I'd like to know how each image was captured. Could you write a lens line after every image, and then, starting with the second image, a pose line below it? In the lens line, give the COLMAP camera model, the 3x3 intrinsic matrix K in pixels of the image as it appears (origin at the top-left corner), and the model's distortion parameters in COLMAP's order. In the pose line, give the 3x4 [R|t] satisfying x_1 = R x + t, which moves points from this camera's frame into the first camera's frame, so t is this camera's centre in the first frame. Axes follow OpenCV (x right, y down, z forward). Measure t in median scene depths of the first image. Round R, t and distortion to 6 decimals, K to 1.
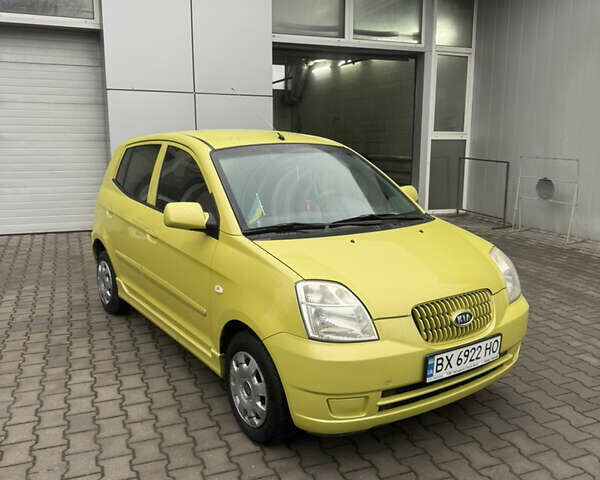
lens RADIAL K [[561.6, 0, 300.0], [0, 561.6, 240.0], [0, 0, 1]] dist [0.101482, -0.185886]
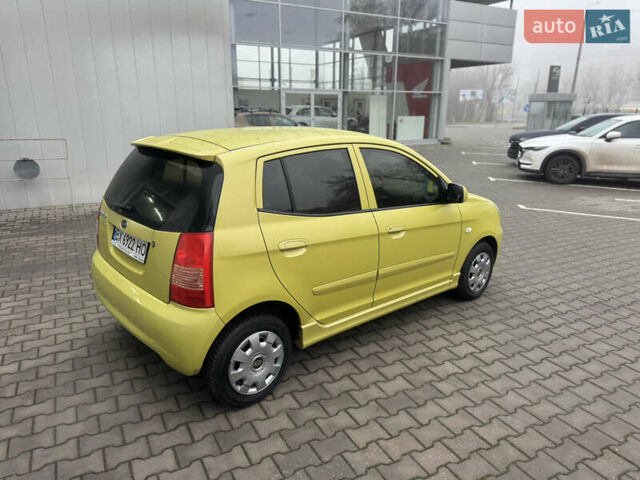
lens RADIAL K [[449.8, 0, 320.0], [0, 449.8, 240.0], [0, 0, 1]] dist [0.078027, -0.113026]
pose [[-0.121111, -0.275830, 0.953546, -1.331549], [0.167215, 0.941220, 0.293503, -0.337343], [-0.978454, 0.194994, -0.067869, 1.497998]]
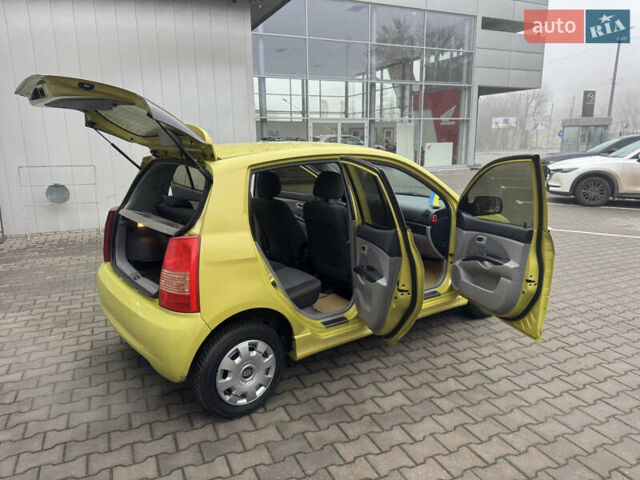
lens RADIAL K [[450.6, 0, 321.6], [0, 450.6, 237.7], [0, 0, 1]] dist [0.065210, -0.088821]
pose [[-0.055141, -0.208649, 0.976435, -1.344890], [0.187059, 0.958449, 0.215369, -0.282951], [-0.980800, 0.194526, -0.013821, 1.426599]]
